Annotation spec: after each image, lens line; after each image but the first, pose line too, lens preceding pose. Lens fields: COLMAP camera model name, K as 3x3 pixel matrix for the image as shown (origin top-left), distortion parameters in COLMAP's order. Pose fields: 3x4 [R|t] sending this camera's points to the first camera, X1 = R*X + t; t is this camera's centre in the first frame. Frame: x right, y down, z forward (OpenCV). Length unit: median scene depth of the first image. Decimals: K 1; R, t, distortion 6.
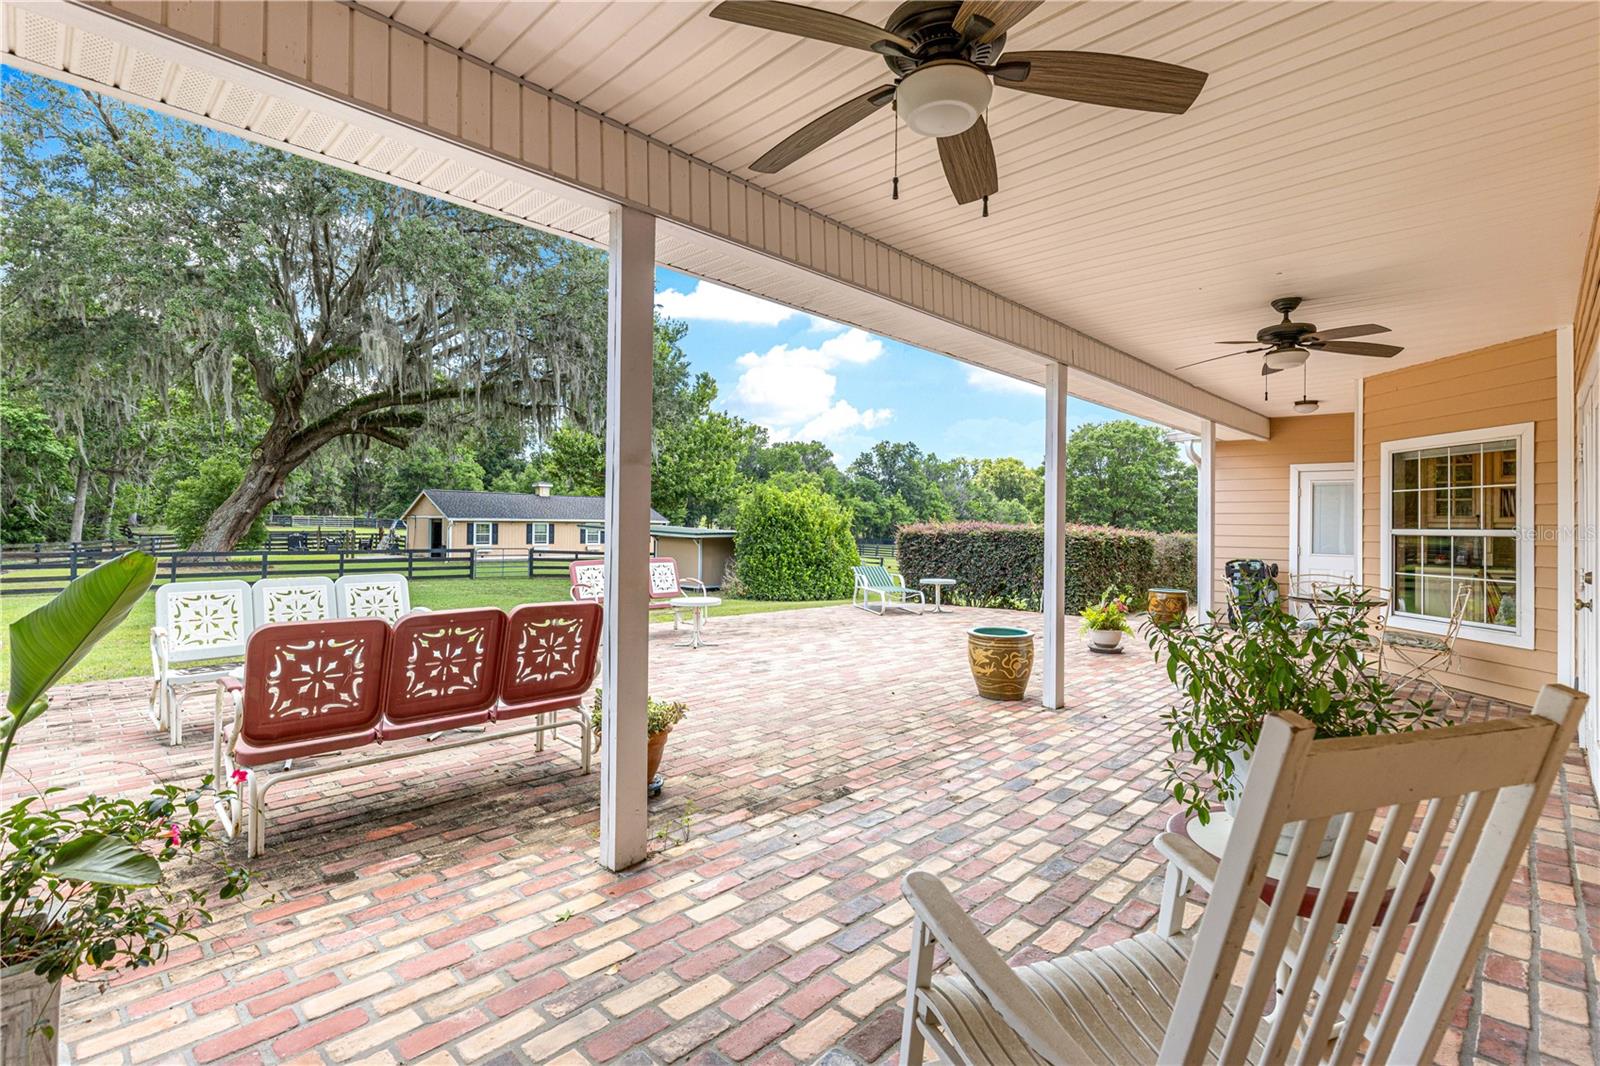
lens RADIAL K [[755.4, 0, 805.9], [0, 755.4, 529.7], [0, 0, 1]] dist [0.002791, -0.000723]
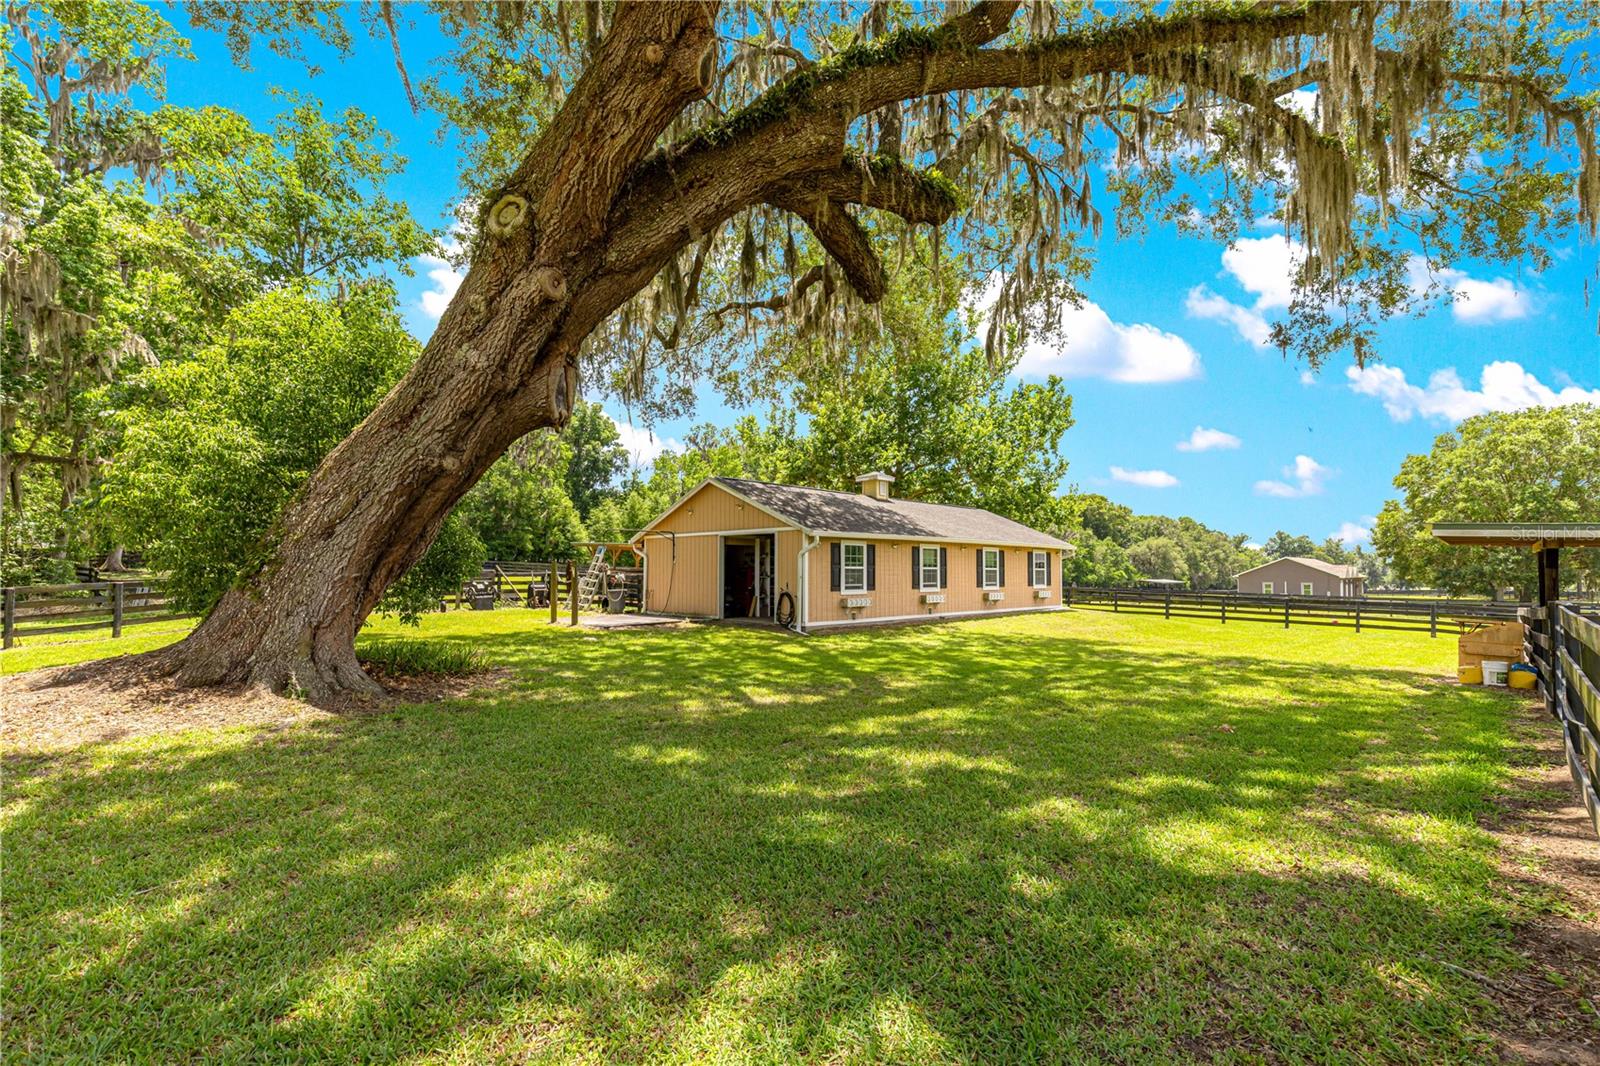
lens RADIAL K [[722.3, 0, 804.2], [0, 722.3, 536.0], [0, 0, 1]] dist [-0.003796, 0.004009]
pose [[0.999971, -0.006345, 0.004220, -0.621086], [0.006557, 0.998617, -0.052163, 0.012528], [-0.003883, 0.052189, 0.998630, 0.762888]]
